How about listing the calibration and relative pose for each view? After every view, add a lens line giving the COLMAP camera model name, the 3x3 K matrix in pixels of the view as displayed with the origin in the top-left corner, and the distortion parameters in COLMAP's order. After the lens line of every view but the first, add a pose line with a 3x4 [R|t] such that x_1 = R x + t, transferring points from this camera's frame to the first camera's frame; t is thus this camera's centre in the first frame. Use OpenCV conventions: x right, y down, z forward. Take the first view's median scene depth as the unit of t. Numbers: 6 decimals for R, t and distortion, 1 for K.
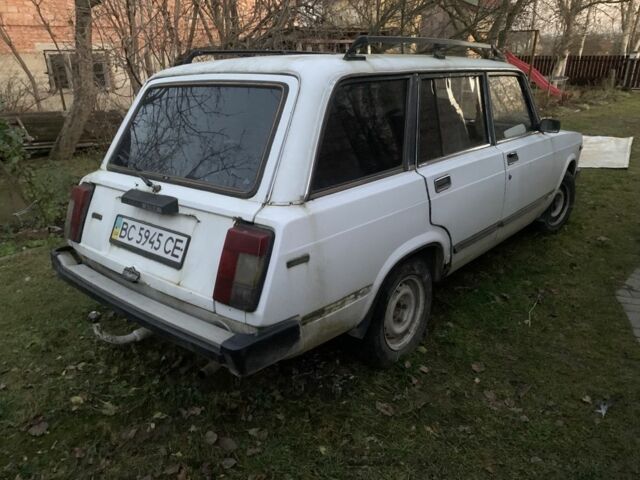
lens RADIAL K [[496.1, 0, 320.0], [0, 496.1, 240.0], [0, 0, 1]] dist [0.013402, -0.004981]
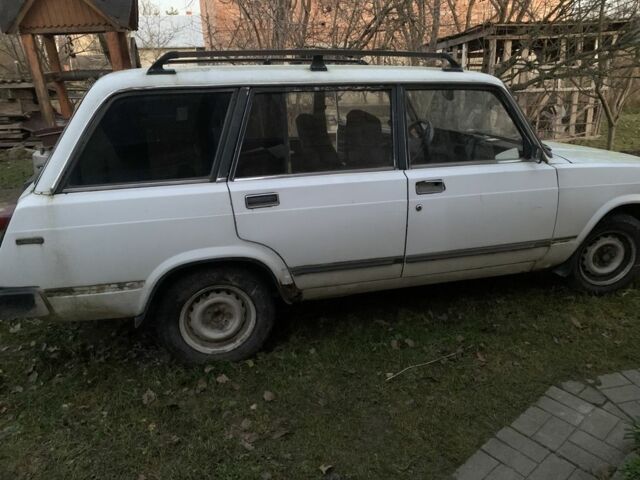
lens RADIAL K [[496.1, 0, 320.0], [0, 496.1, 240.0], [0, 0, 1]] dist [0.013402, -0.004981]
pose [[0.851364, 0.186411, -0.490336, 0.854886], [-0.180355, 0.981764, 0.060089, -0.119240], [0.492596, 0.037277, 0.869460, 0.218261]]
